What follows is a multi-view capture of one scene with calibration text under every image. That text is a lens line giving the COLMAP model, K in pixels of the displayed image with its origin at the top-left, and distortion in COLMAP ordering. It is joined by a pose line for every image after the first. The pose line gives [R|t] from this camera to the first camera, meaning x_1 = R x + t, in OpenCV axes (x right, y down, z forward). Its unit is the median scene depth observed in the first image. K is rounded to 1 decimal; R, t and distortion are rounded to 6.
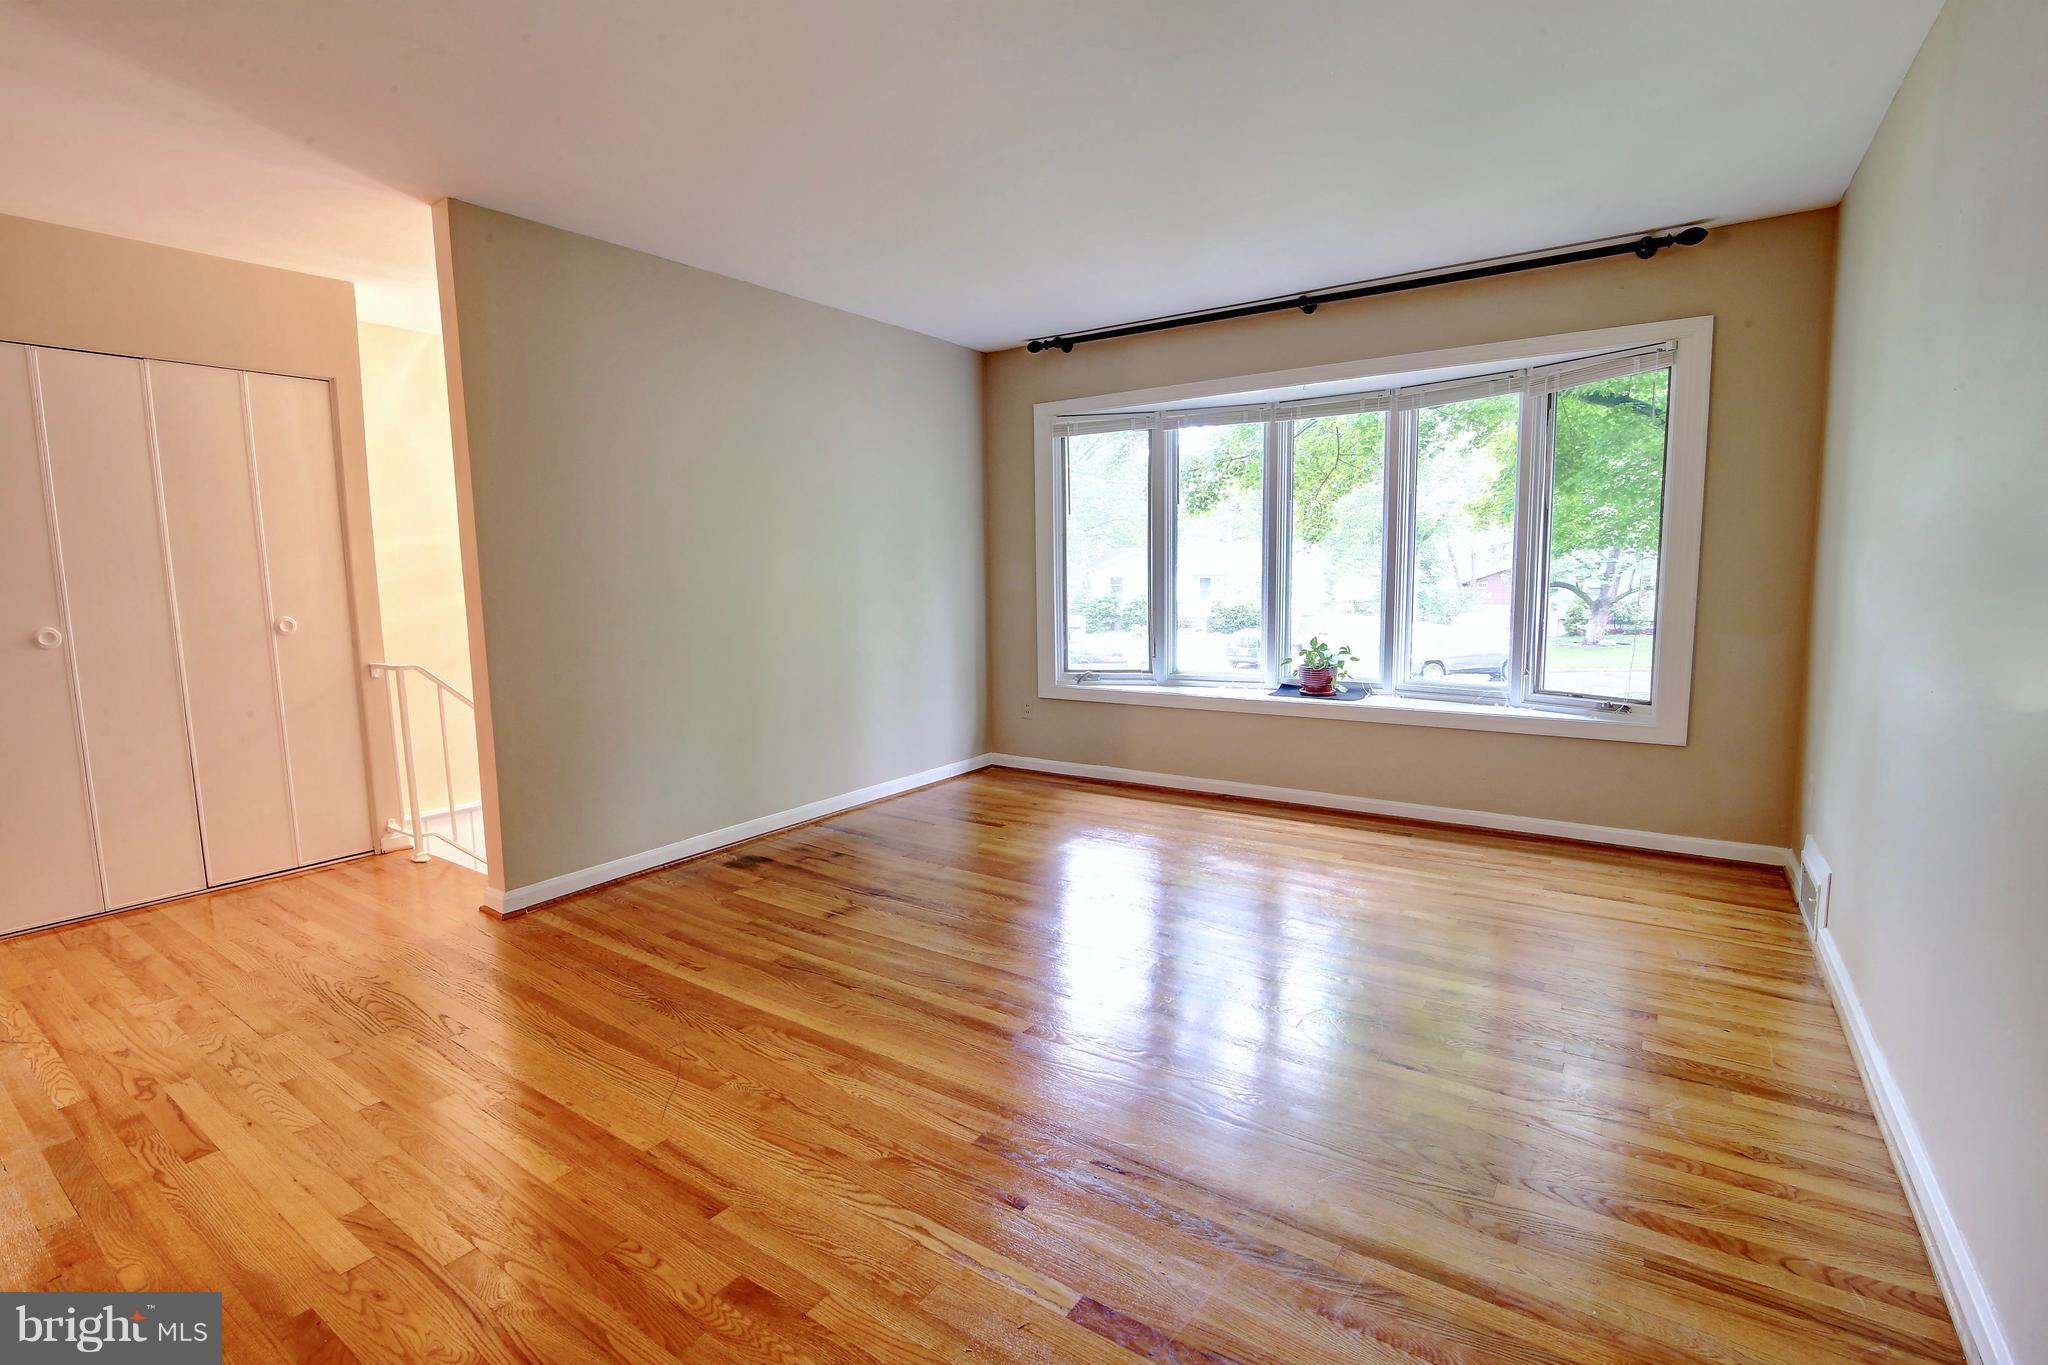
lens RADIAL K [[939.4, 0, 1029.6], [0, 939.4, 683.5], [0, 0, 1]] dist [-0.019910, 0.001768]
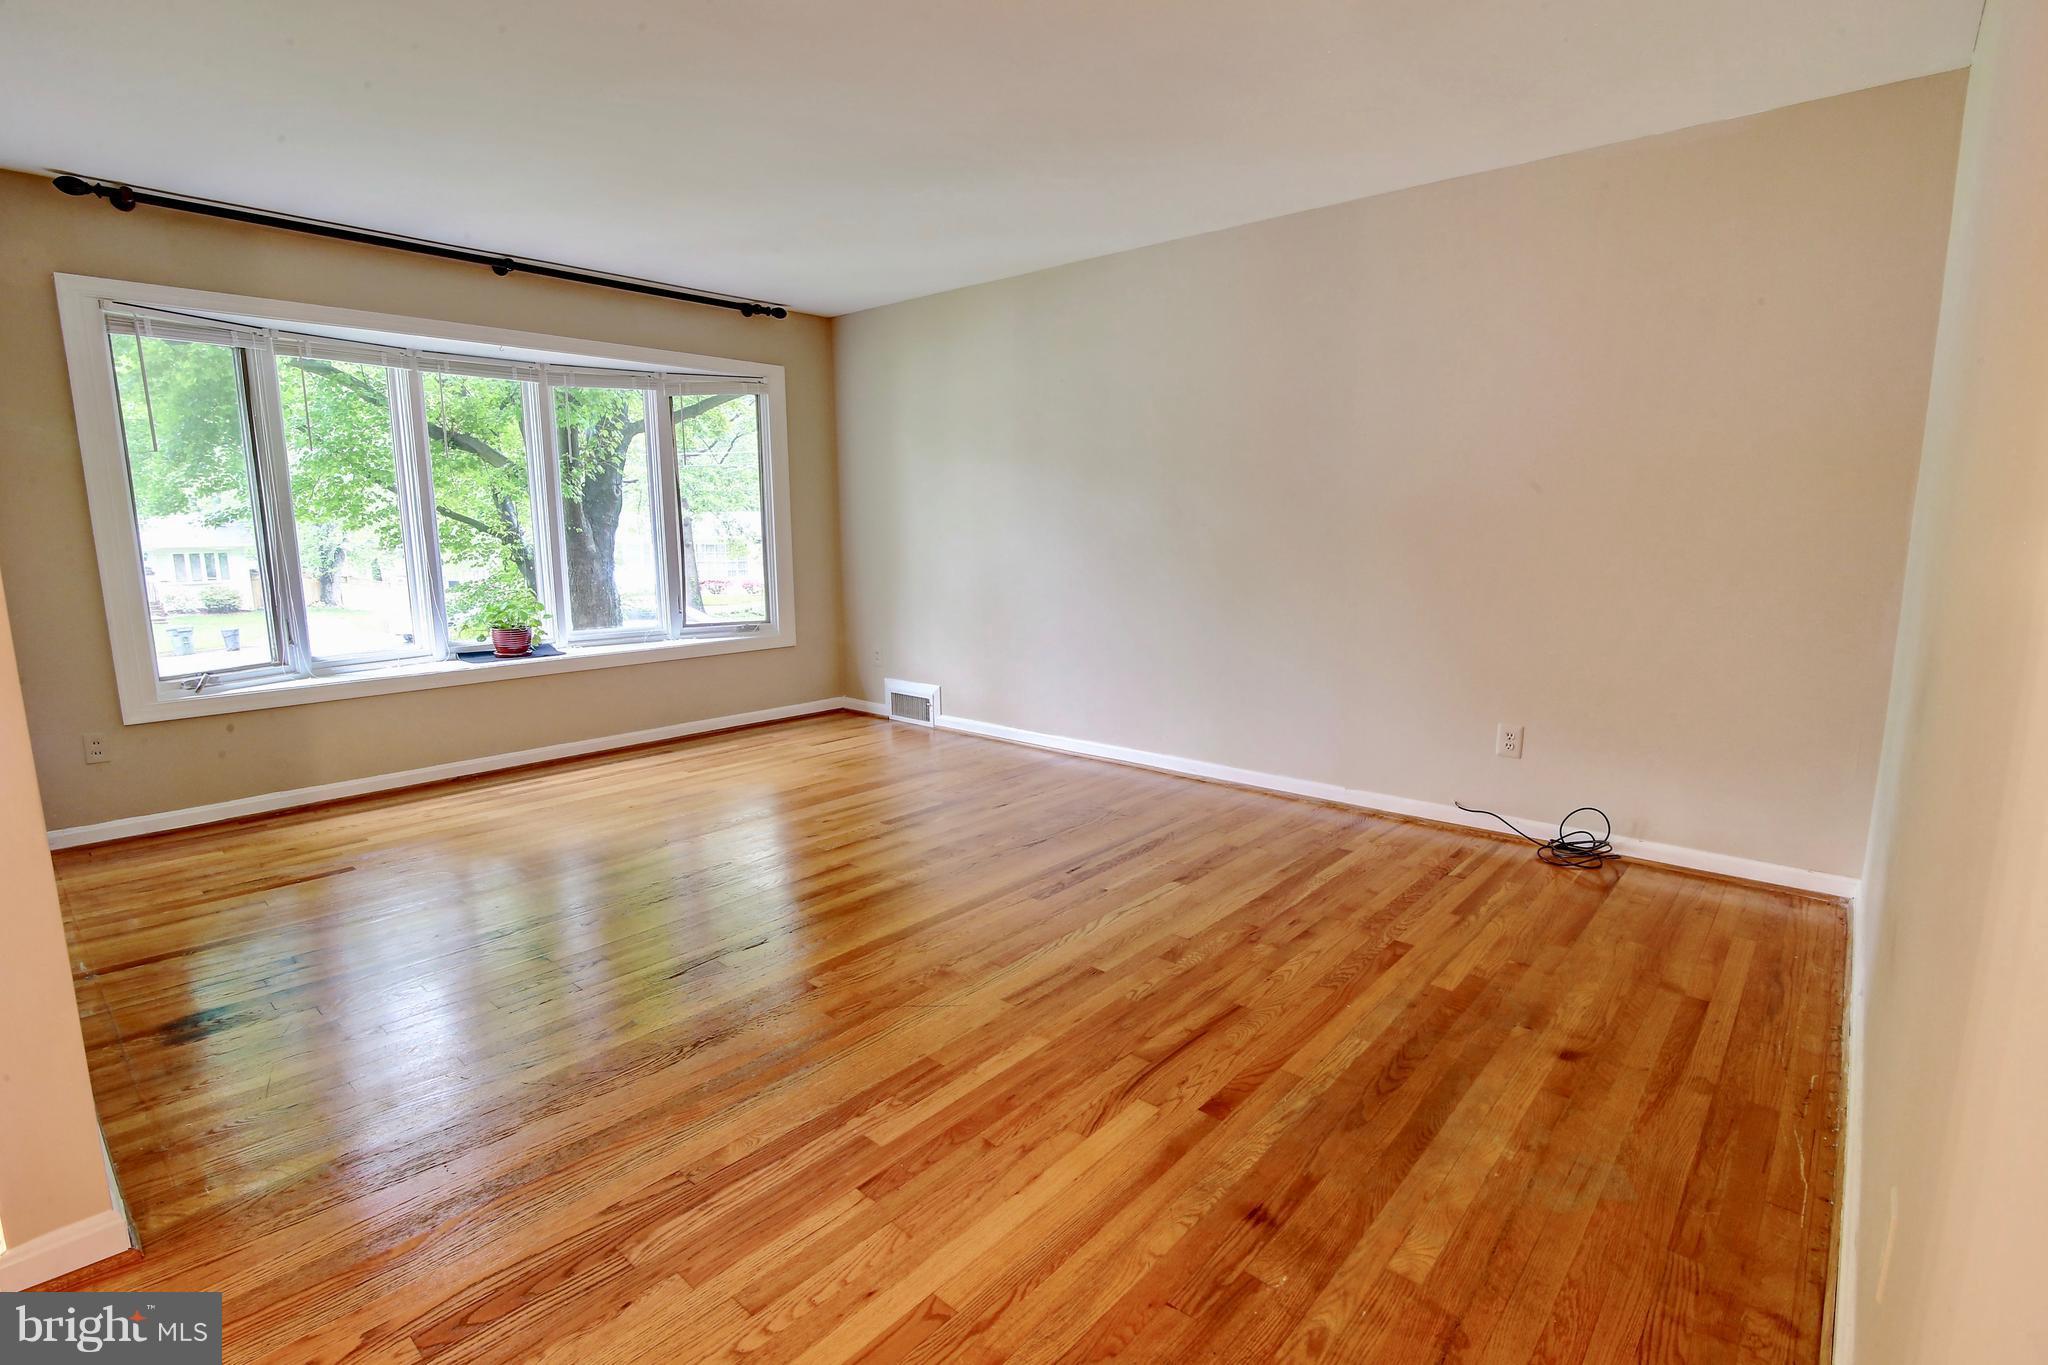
lens RADIAL K [[939.4, 0, 1031.4], [0, 939.4, 682.6], [0, 0, 1]] dist [-0.019910, 0.001768]
pose [[0.135431, -0.150520, 0.979286, -0.611401], [0.124996, 0.983091, 0.133819, -0.025052], [-0.982871, 0.104283, 0.151956, 0.303832]]
